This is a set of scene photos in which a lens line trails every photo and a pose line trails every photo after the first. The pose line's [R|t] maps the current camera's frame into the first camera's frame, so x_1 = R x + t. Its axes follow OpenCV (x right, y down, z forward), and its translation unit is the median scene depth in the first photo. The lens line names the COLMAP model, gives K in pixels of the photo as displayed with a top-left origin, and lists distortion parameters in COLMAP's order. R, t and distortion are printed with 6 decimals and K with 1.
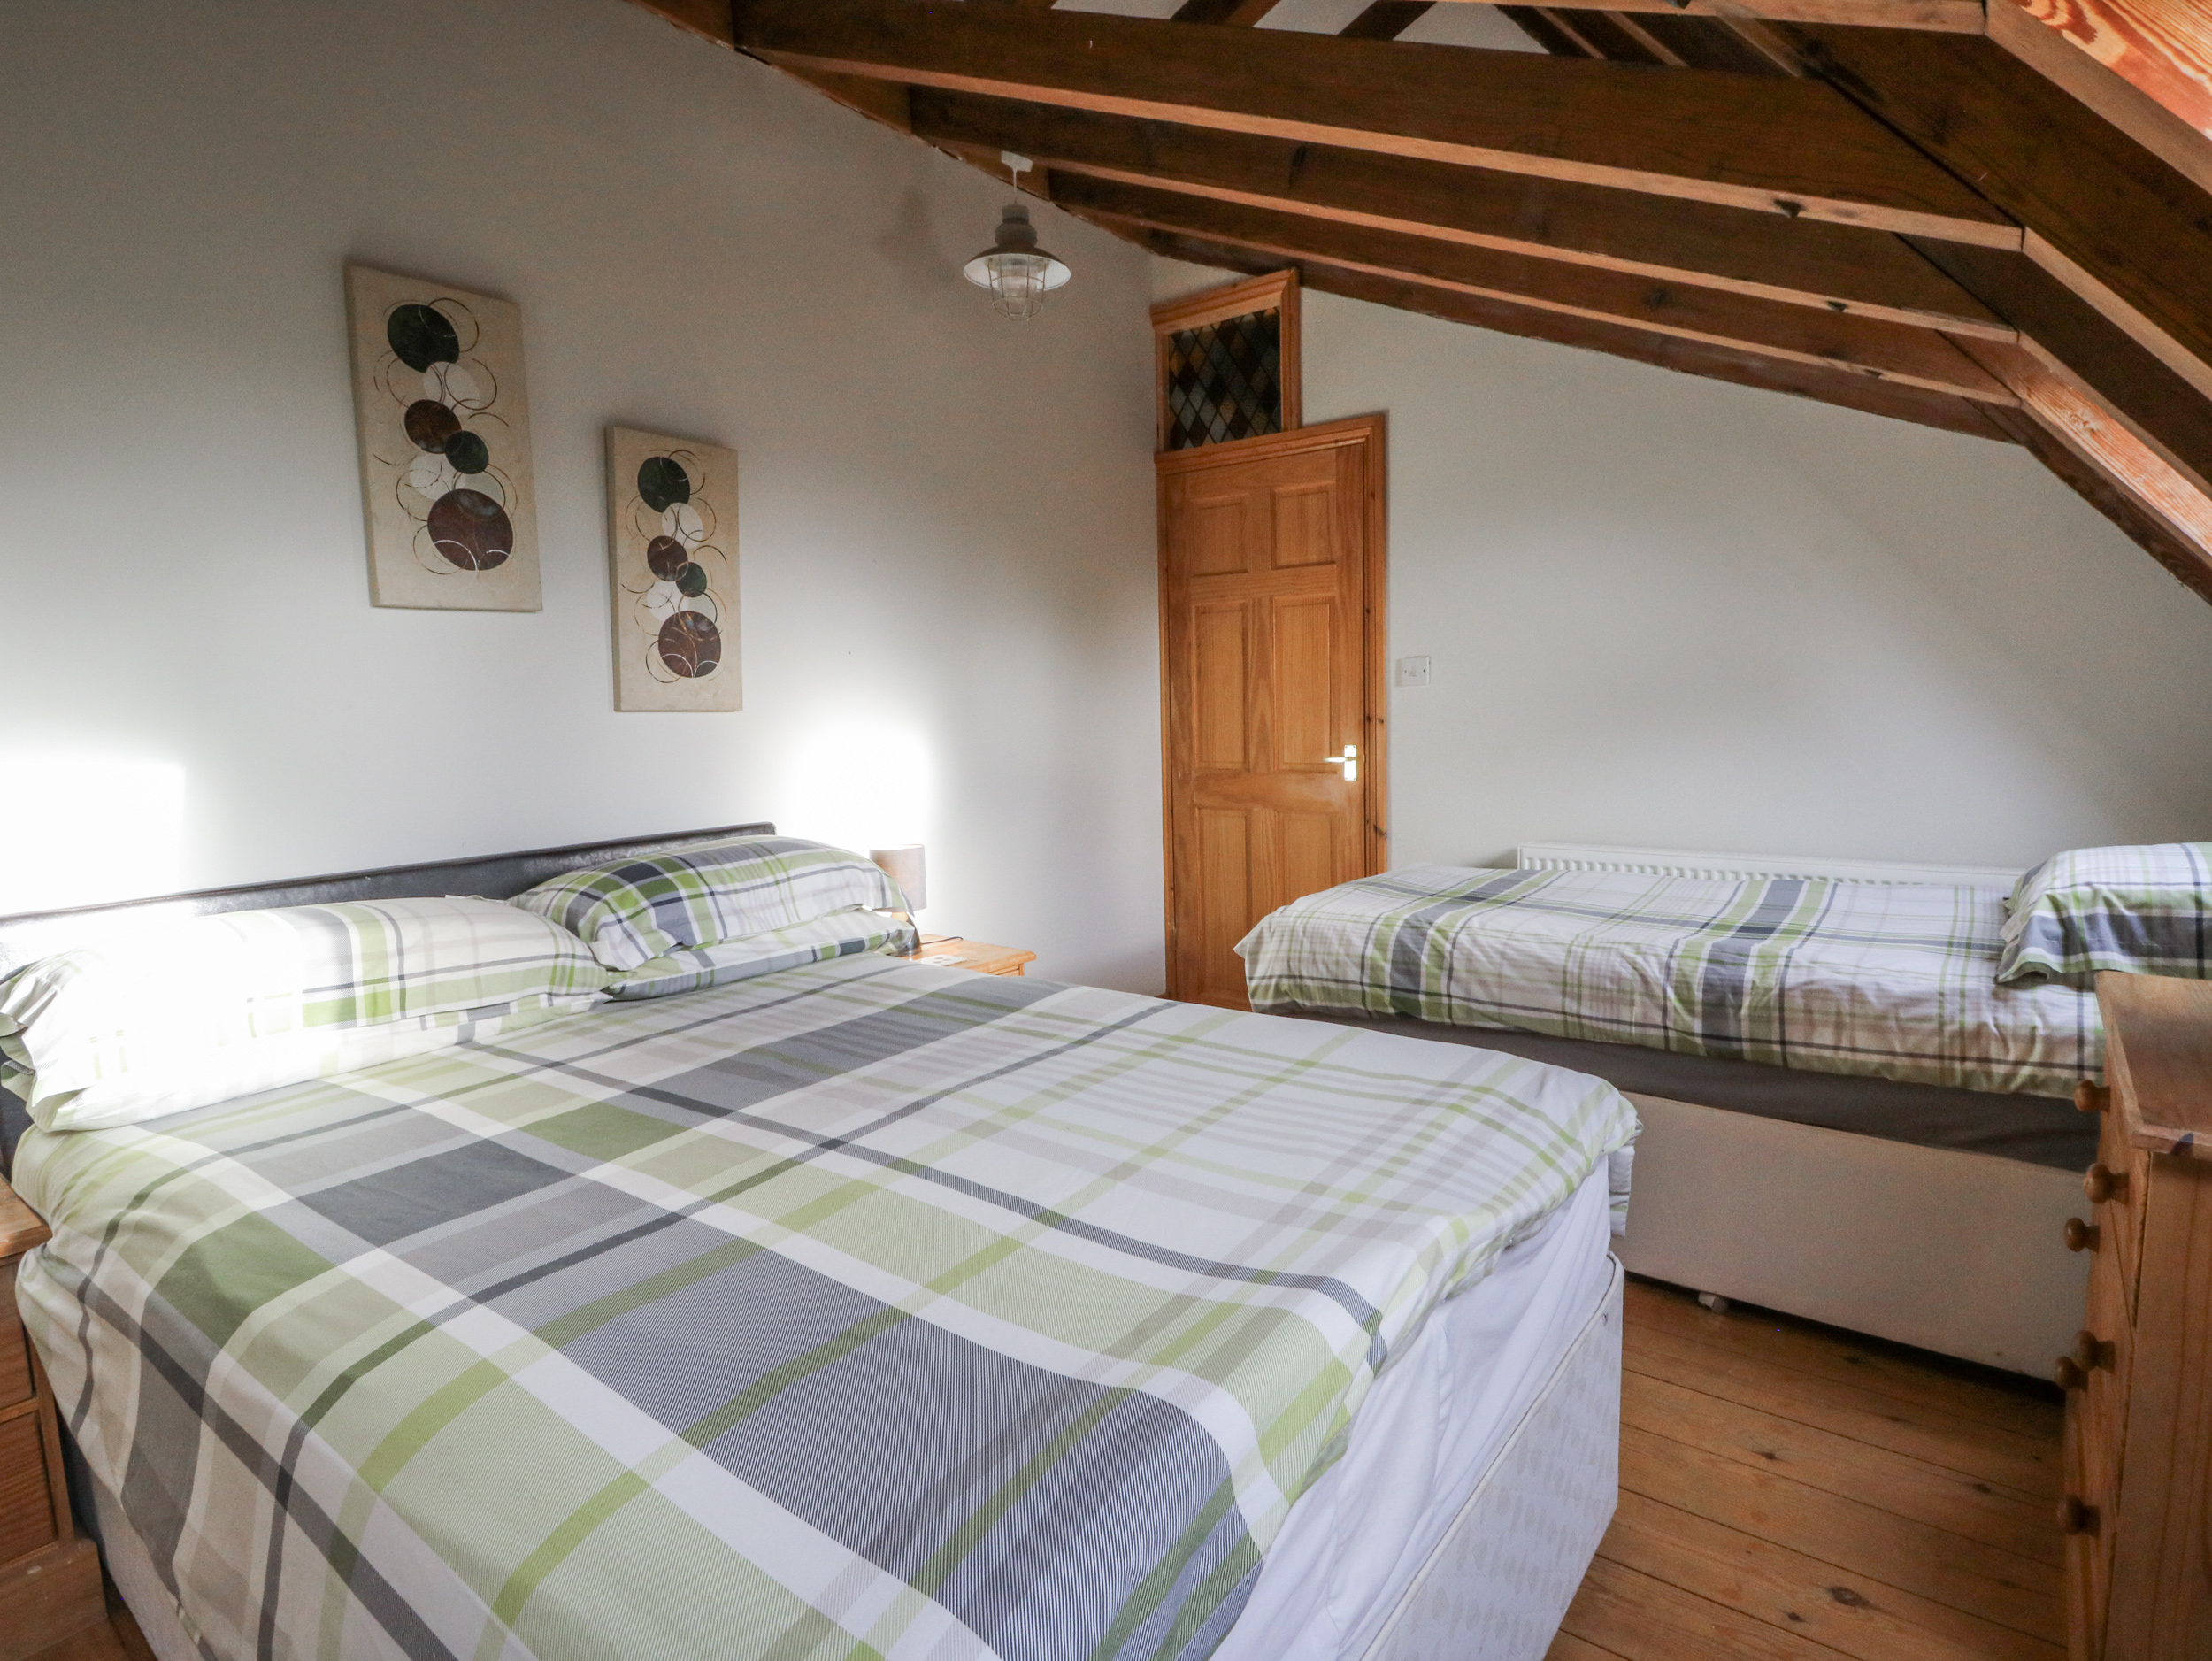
lens RADIAL K [[1181.2, 0, 1106.0], [0, 1181.2, 838.2], [0, 0, 1]] dist [-0.012071, -0.003958]
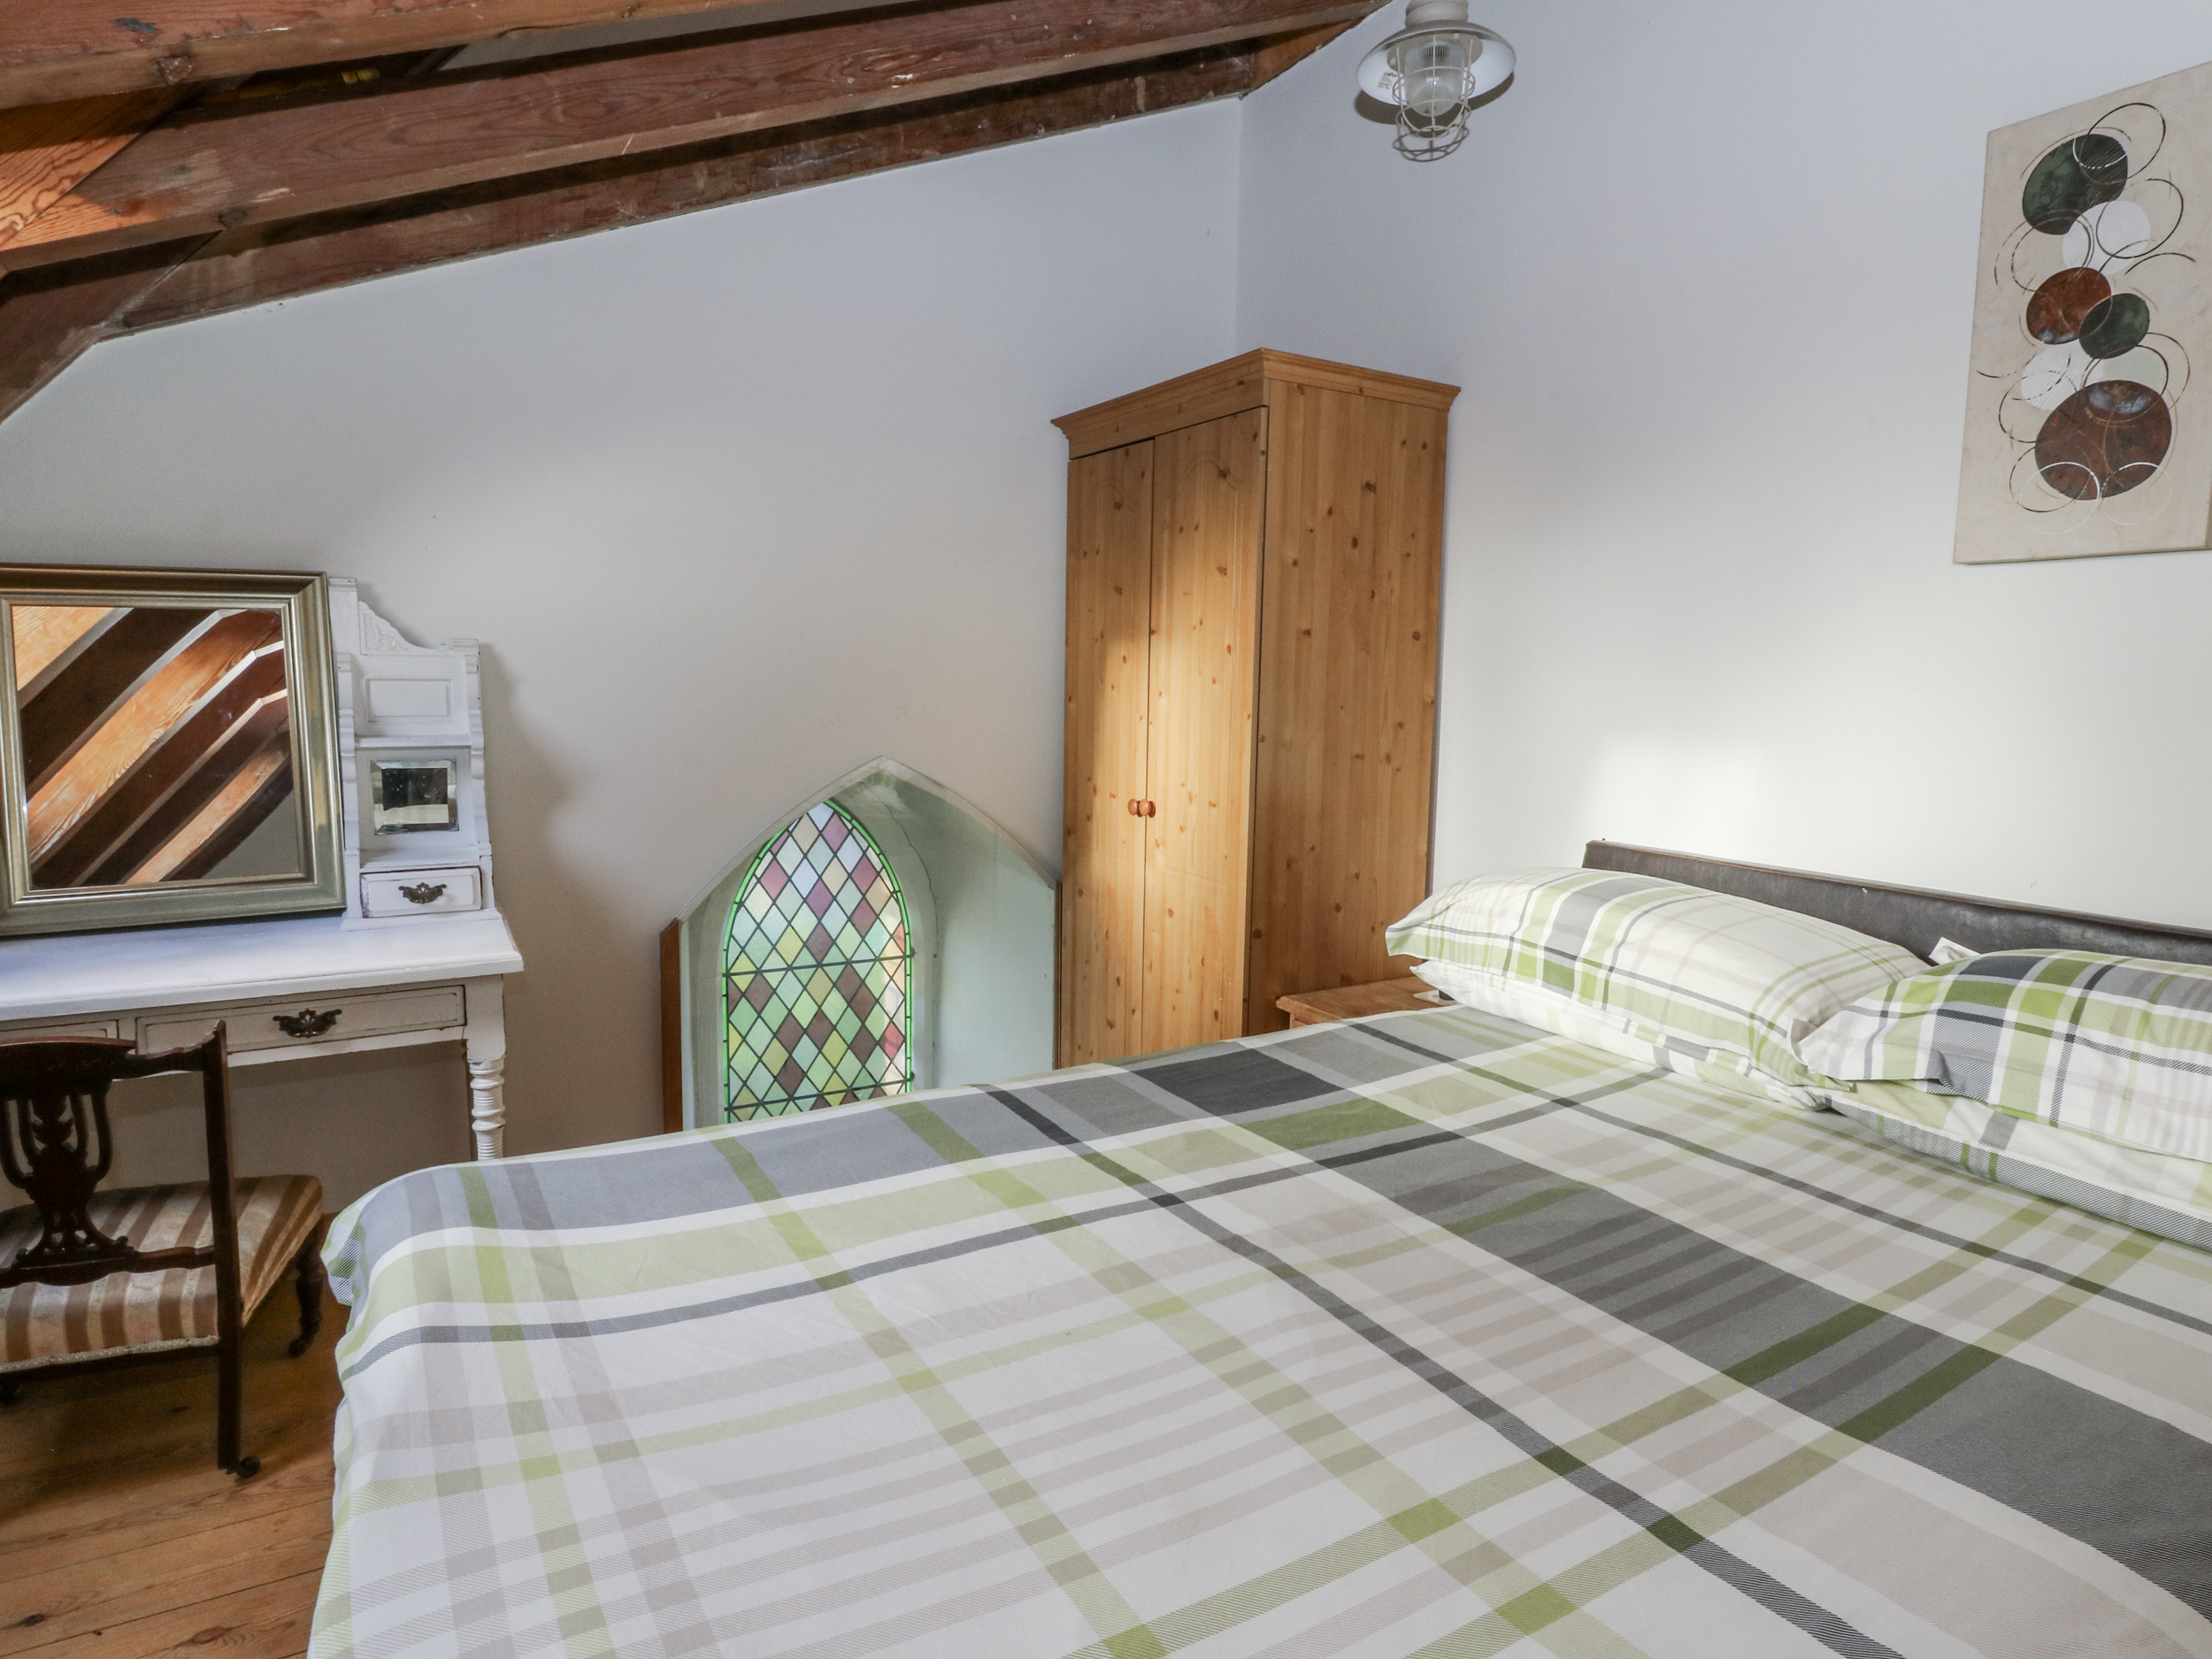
lens RADIAL K [[1181.1, 0, 1105.2], [0, 1181.1, 816.4], [0, 0, 1]] dist [-0.012071, -0.003958]
pose [[-0.357425, 0.126990, -0.925268, 0.405283], [-0.125861, 0.975126, 0.182452, -0.121747], [0.925422, 0.181668, -0.332551, 0.898292]]
